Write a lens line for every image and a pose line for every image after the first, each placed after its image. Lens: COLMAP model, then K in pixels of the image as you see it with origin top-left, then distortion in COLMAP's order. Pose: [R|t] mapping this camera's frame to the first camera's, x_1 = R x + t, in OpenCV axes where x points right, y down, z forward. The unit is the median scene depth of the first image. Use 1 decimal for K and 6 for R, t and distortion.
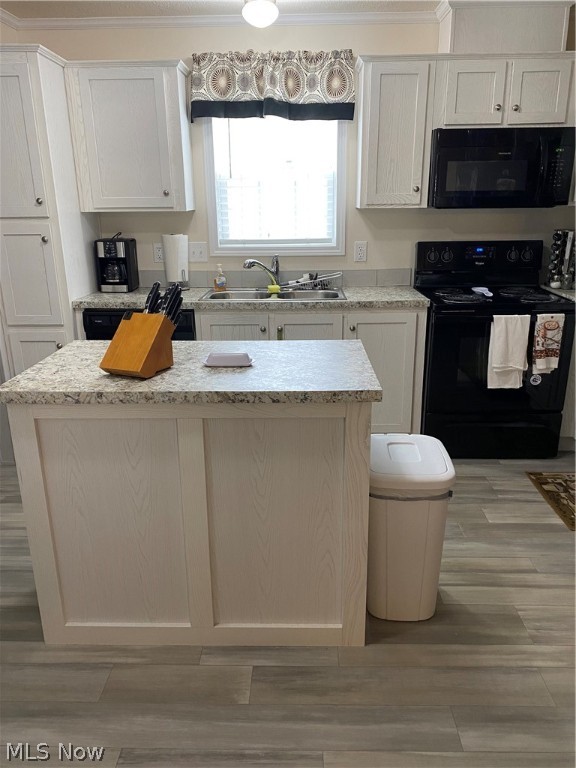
lens RADIAL K [[585.4, 0, 283.6], [0, 585.4, 383.8], [0, 0, 1]] dist [0.053241, -0.076942]
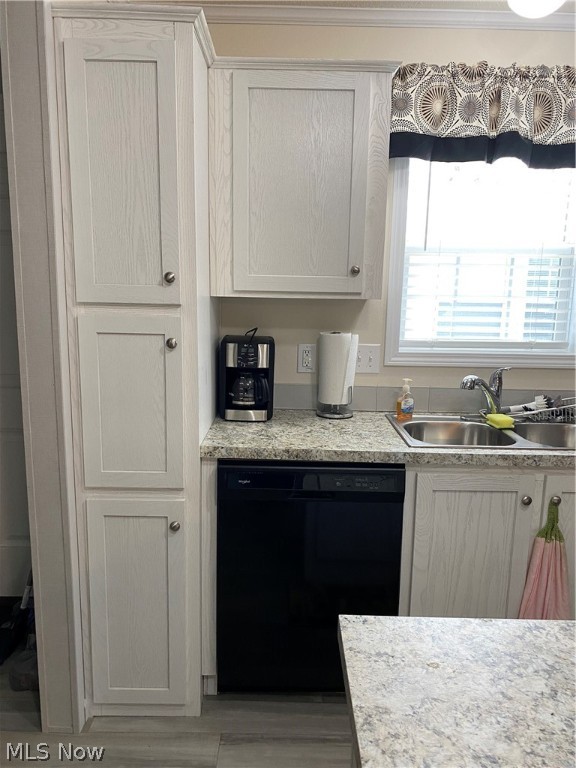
lens RADIAL K [[585.4, 0, 283.6], [0, 585.4, 383.8], [0, 0, 1]] dist [0.053241, -0.076942]
pose [[0.999268, 0.023488, 0.030196, -0.284671], [-0.019341, 0.991199, -0.130961, -0.121965], [-0.033006, 0.130281, 0.990928, 0.403324]]
